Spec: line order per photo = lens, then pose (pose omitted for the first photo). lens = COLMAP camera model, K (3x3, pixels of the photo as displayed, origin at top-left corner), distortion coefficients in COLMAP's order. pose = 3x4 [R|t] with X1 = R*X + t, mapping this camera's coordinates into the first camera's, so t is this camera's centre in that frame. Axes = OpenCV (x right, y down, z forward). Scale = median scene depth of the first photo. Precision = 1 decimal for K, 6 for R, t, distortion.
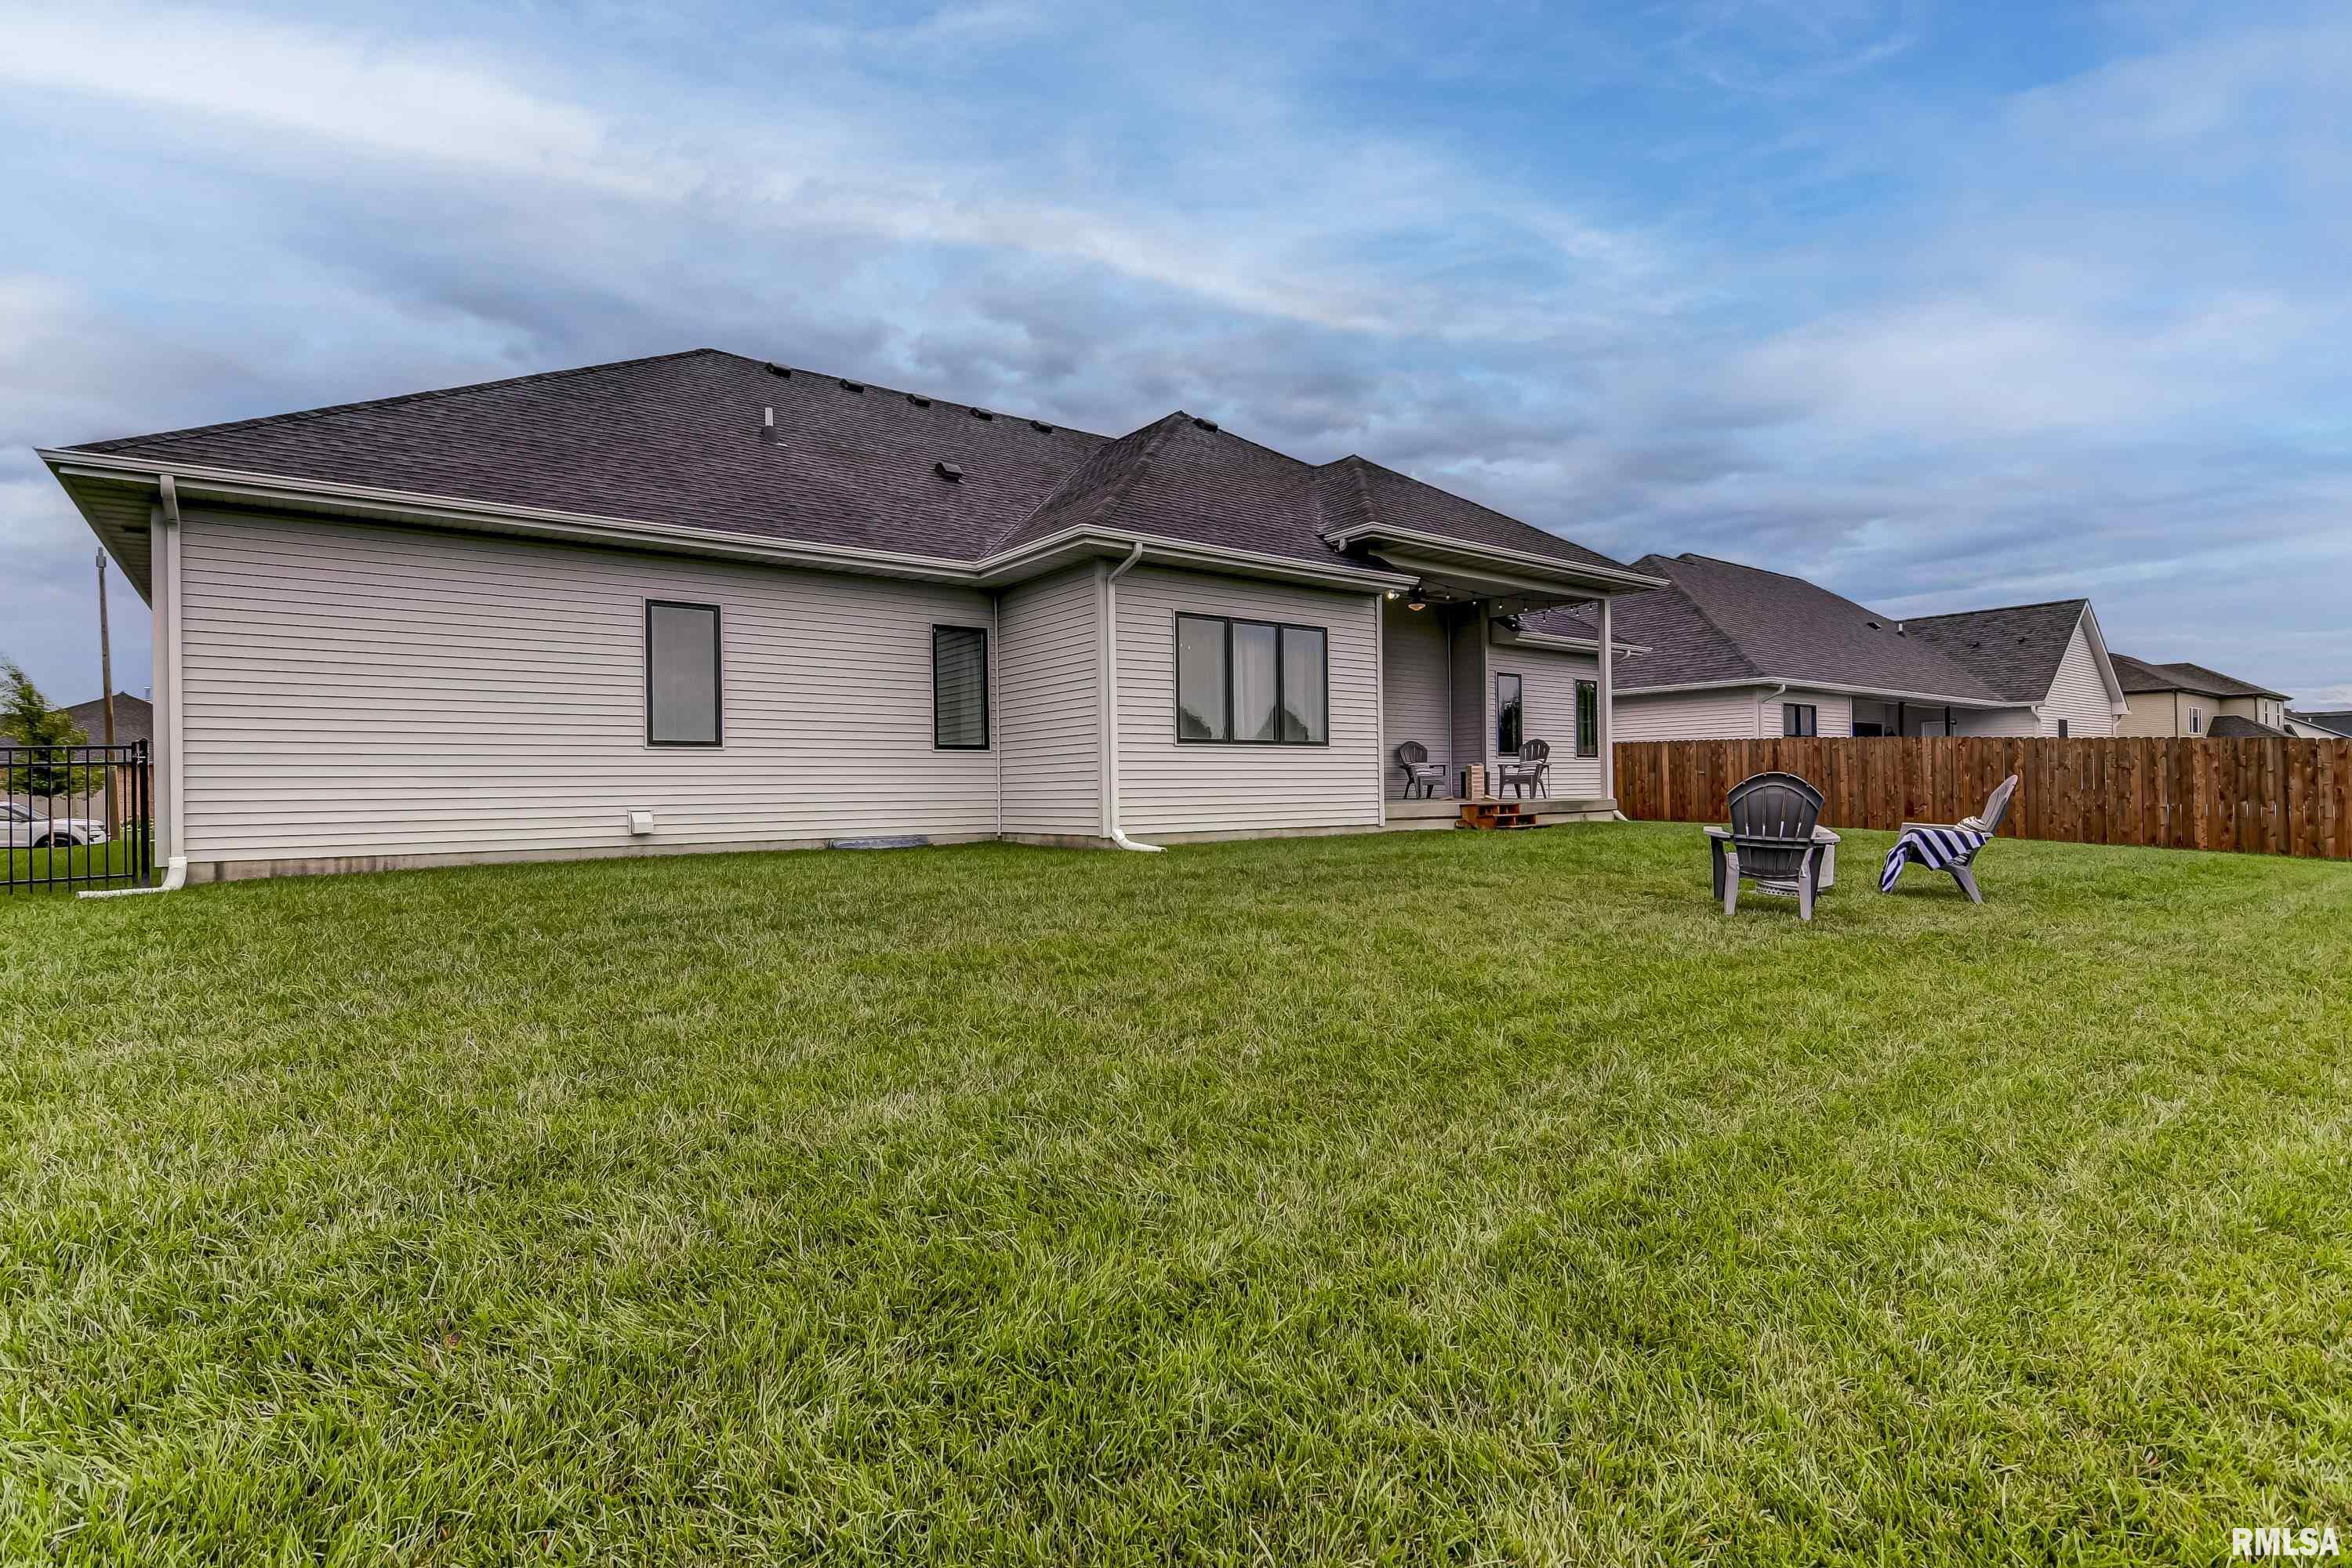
lens RADIAL K [[1143.5, 0, 1176.0], [0, 1143.5, 784.0], [0, 0, 1]] dist [-0.002400, -0.001127]
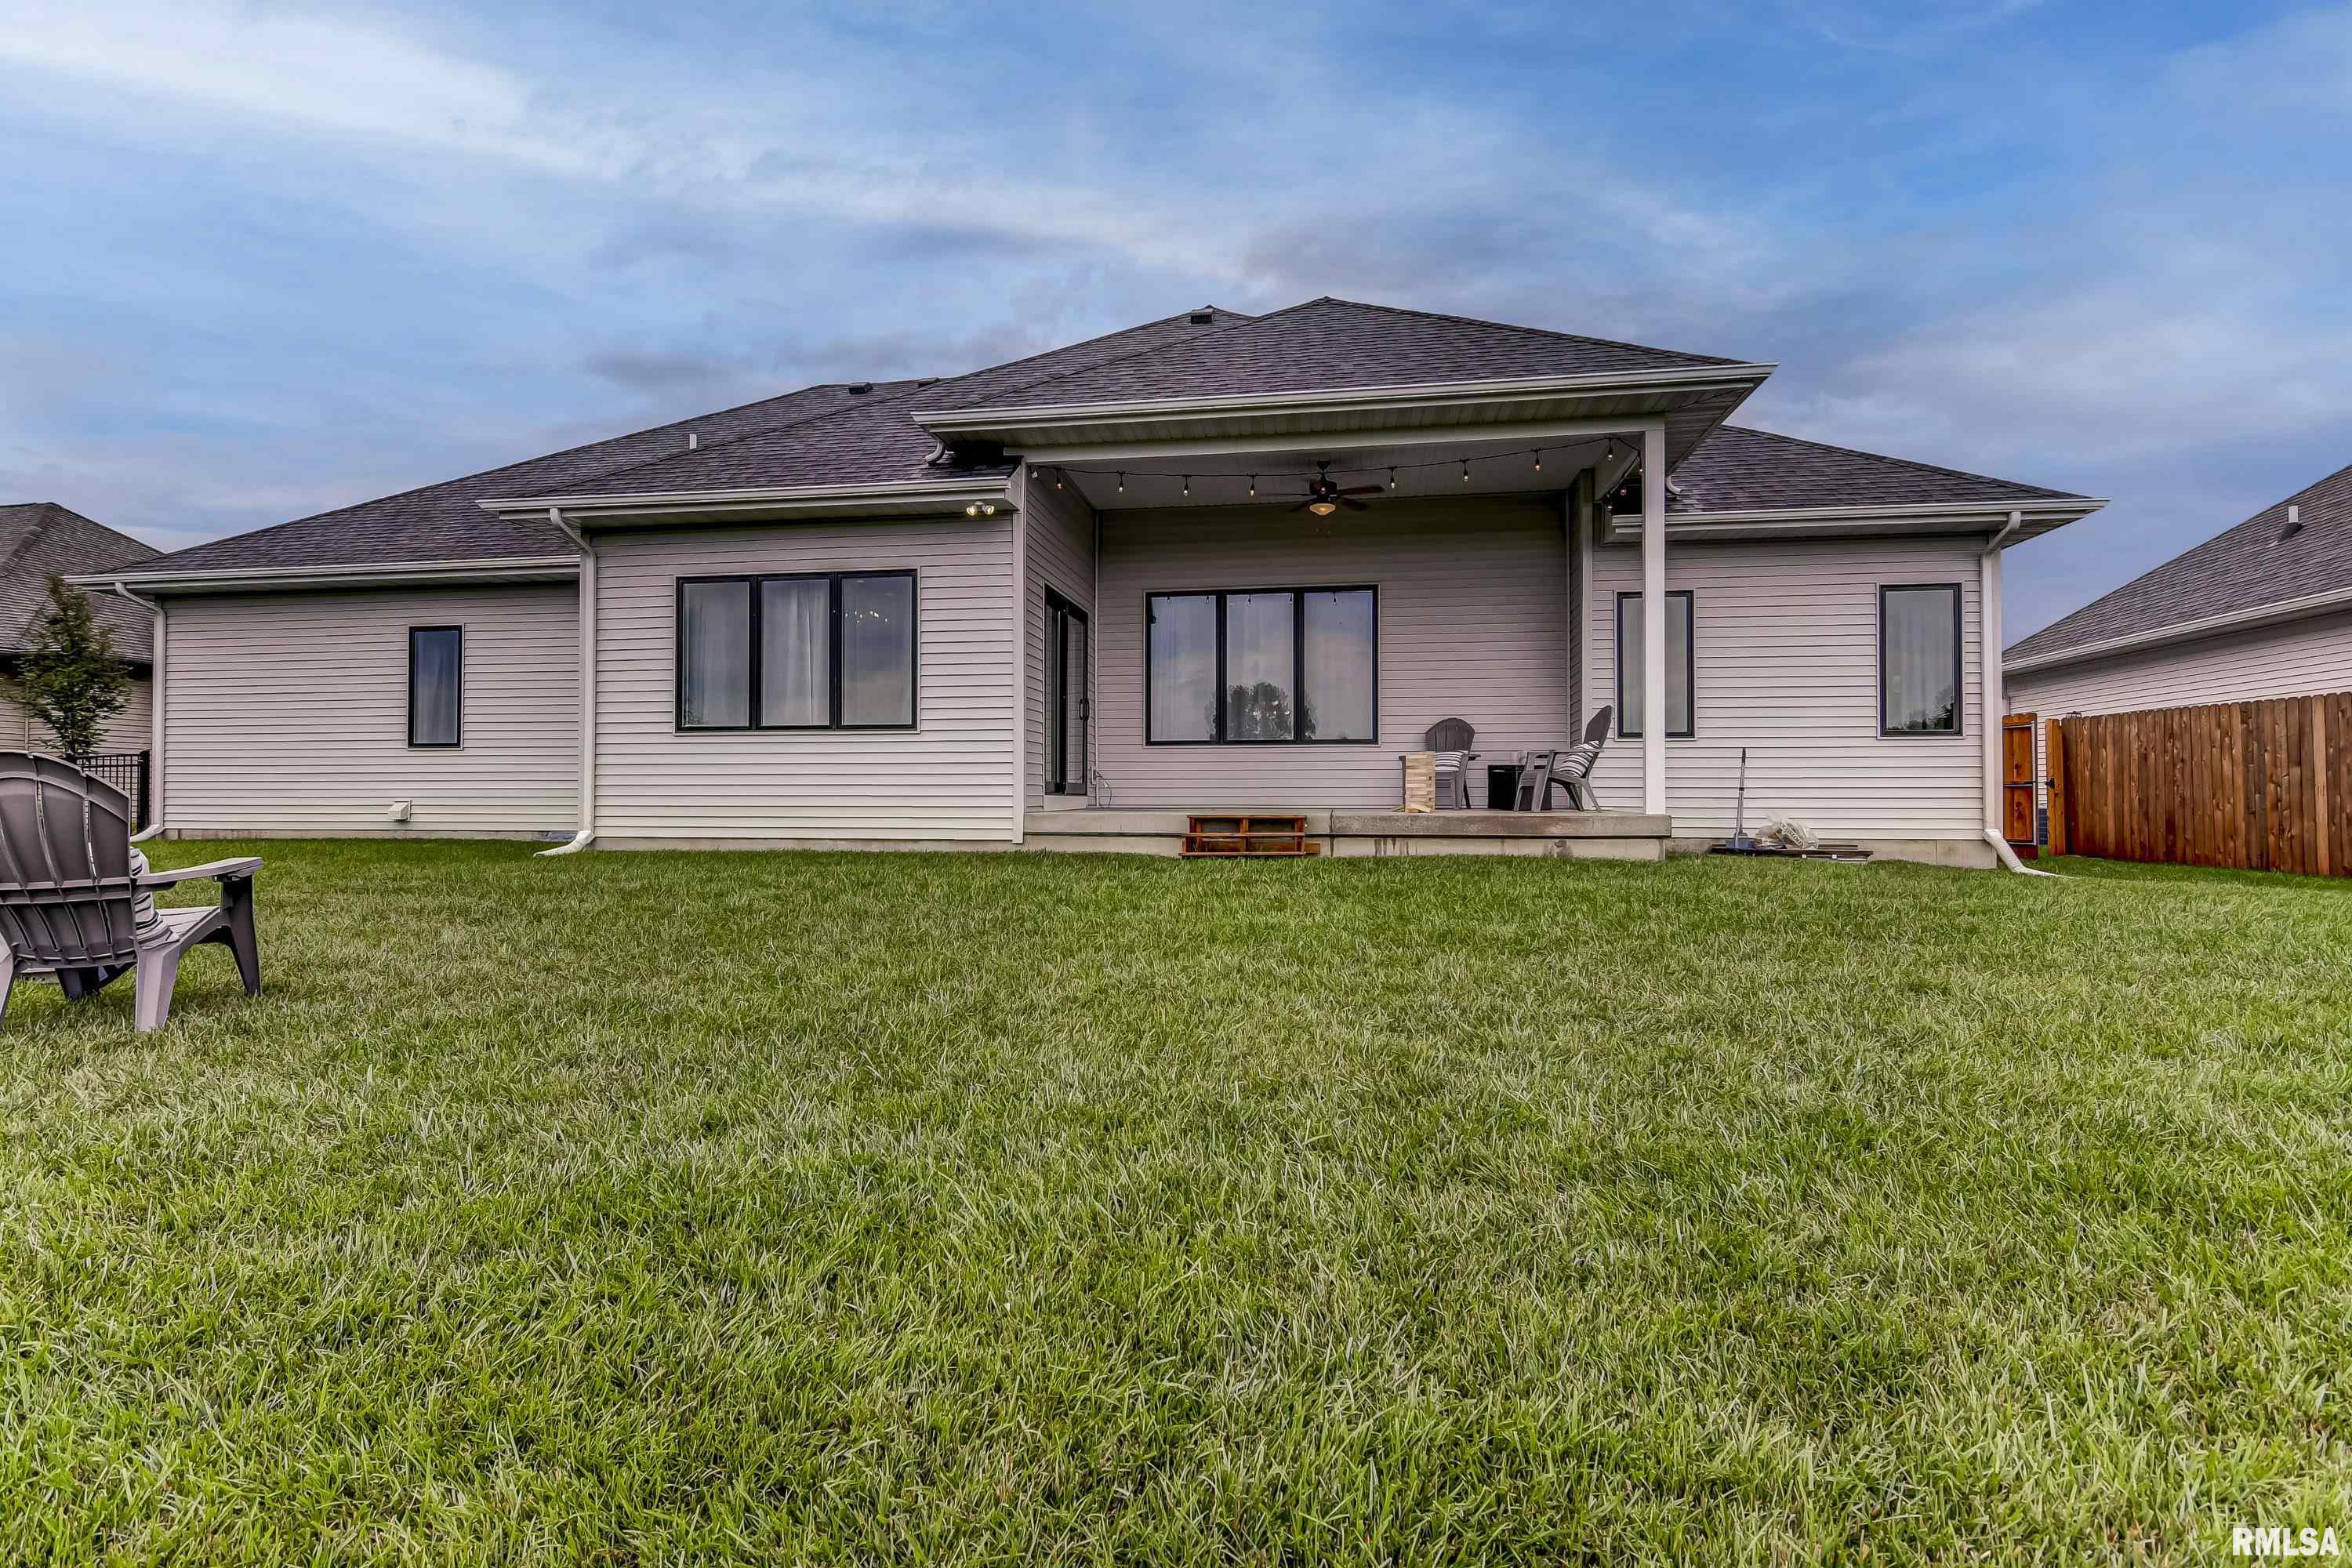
lens RADIAL K [[1146.3, 0, 1176.0], [0, 1146.3, 784.0], [0, 0, 1]] dist [-0.003198, -0.000294]
pose [[0.683457, 0.002679, -0.729986, 0.788143], [-0.006306, 0.999978, -0.002234, 0.001705], [0.729964, 0.006130, 0.683458, 0.621683]]
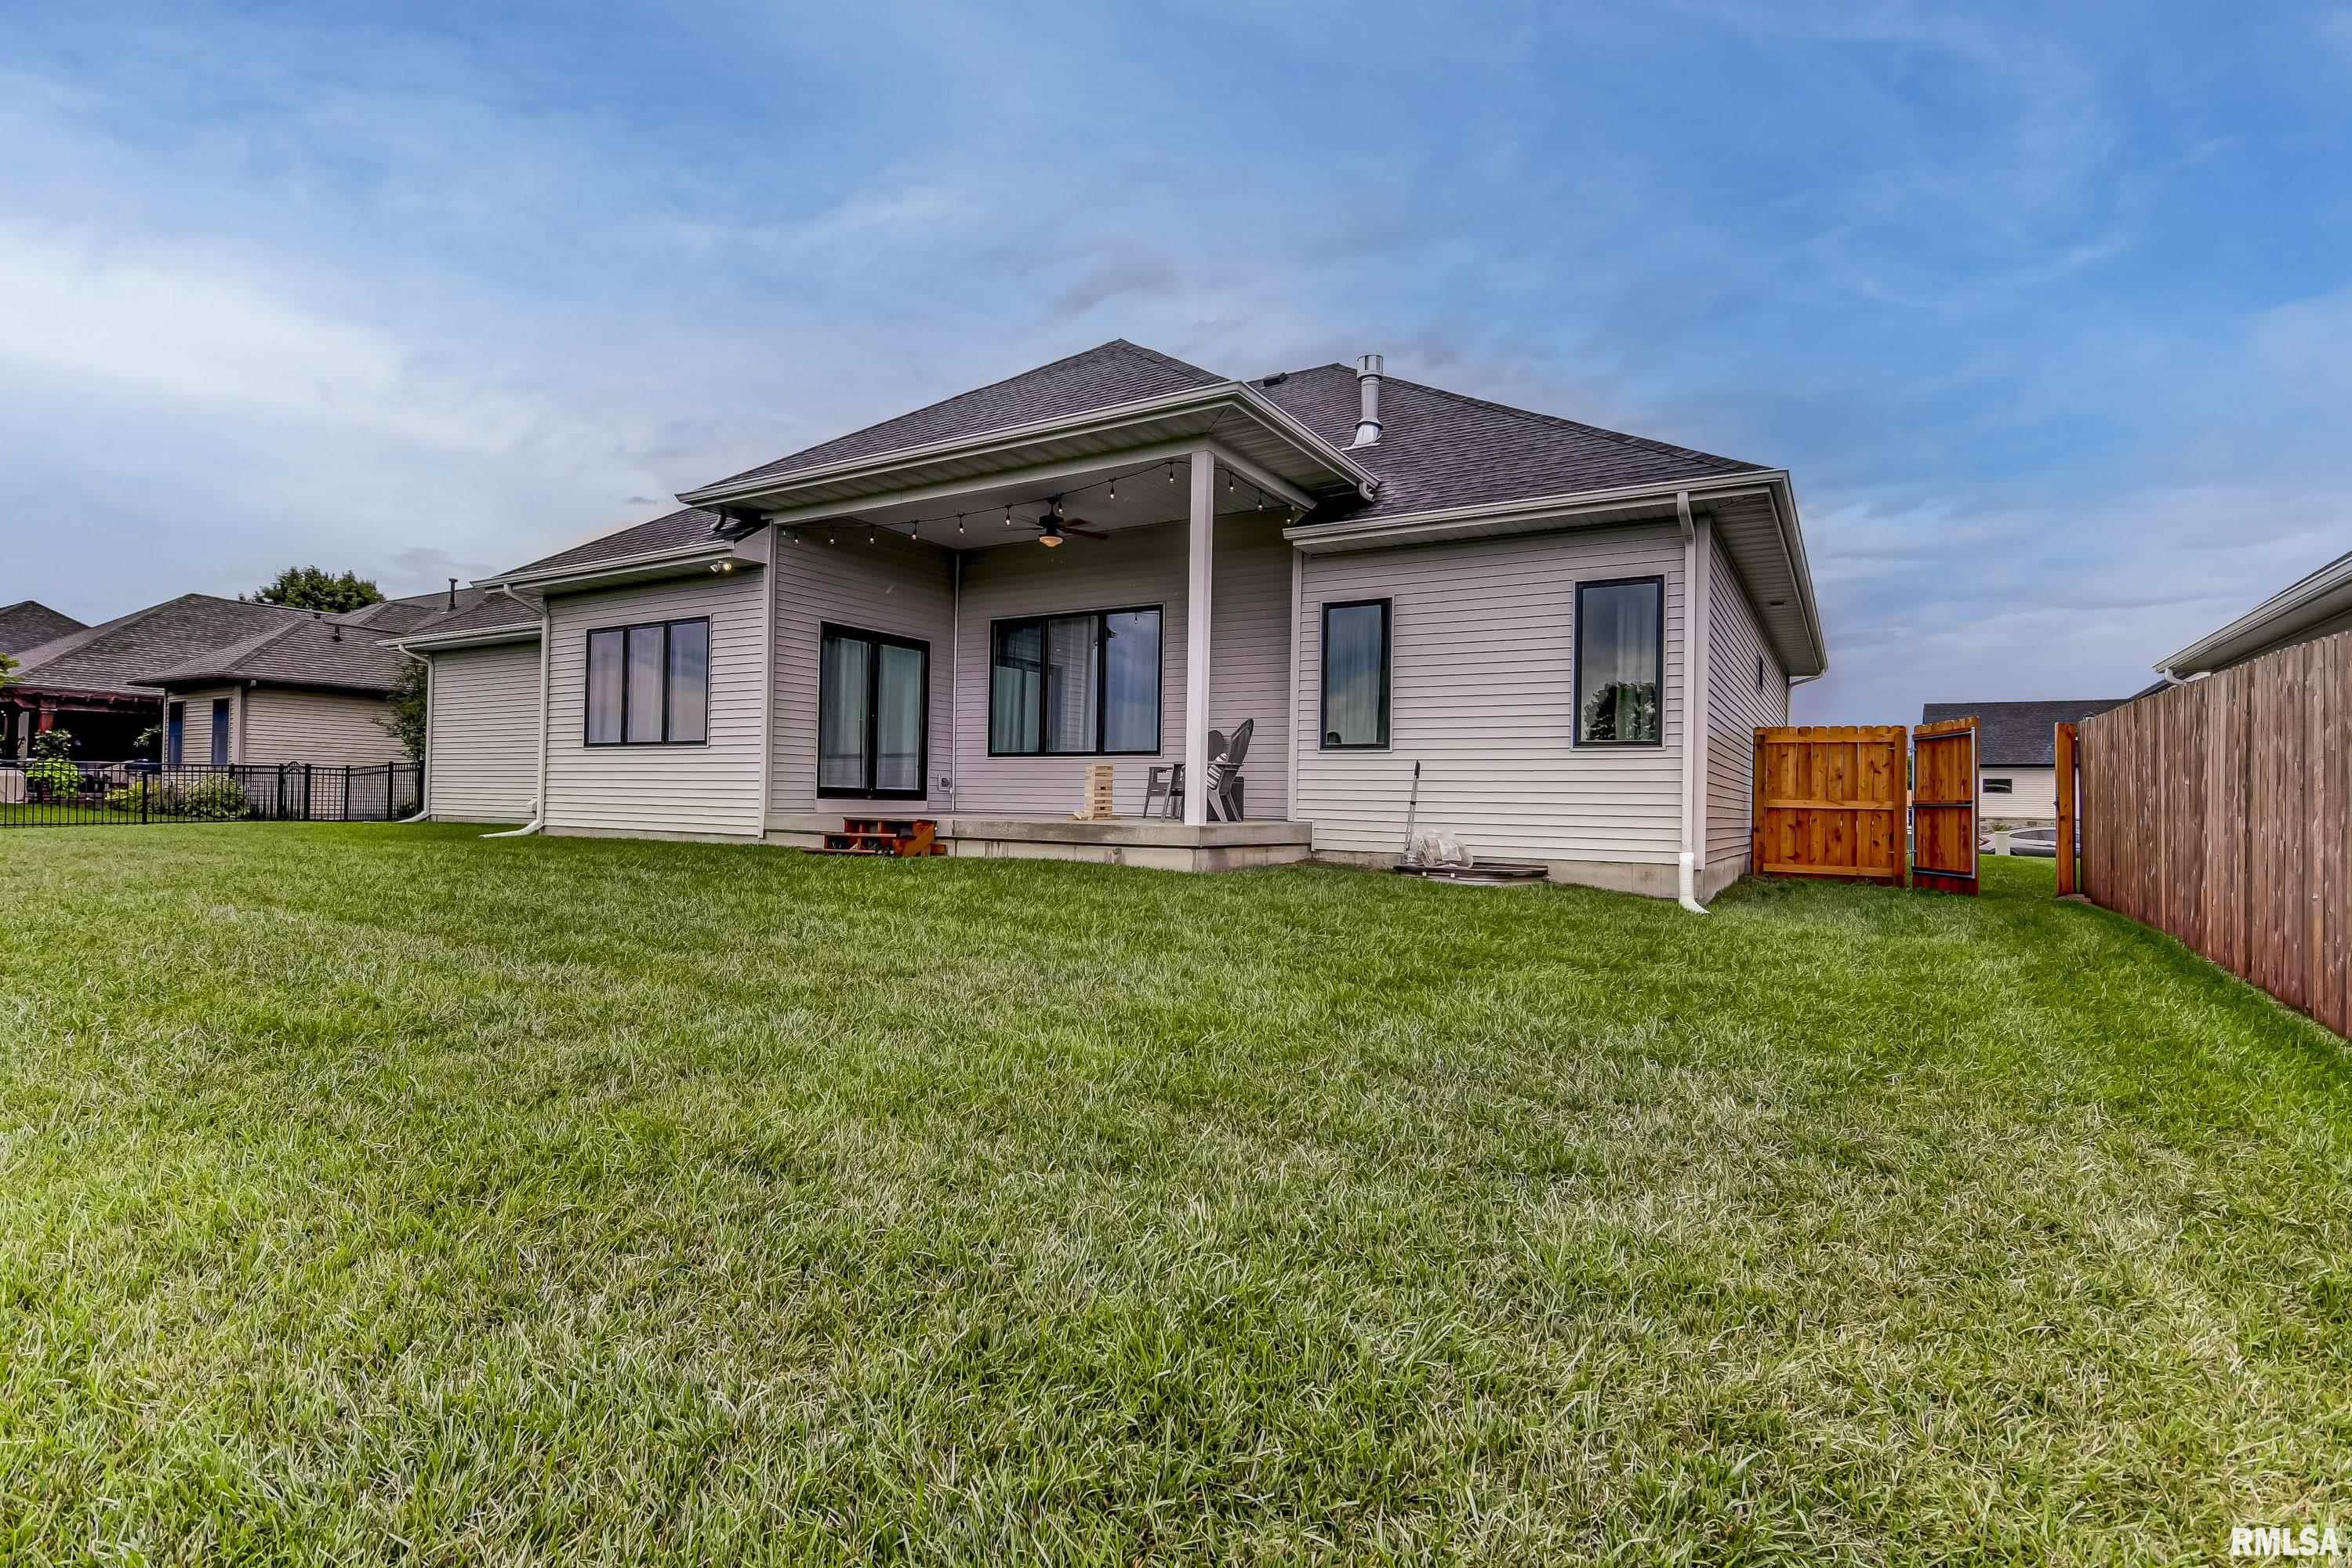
lens RADIAL K [[1143.5, 0, 1176.0], [0, 1143.5, 784.0], [0, 0, 1]] dist [-0.002400, -0.001127]
pose [[0.359361, 0.003599, -0.933192, 1.126488], [-0.017894, 0.999835, -0.003035, -0.006379], [0.933027, 0.017790, 0.359366, 1.026066]]
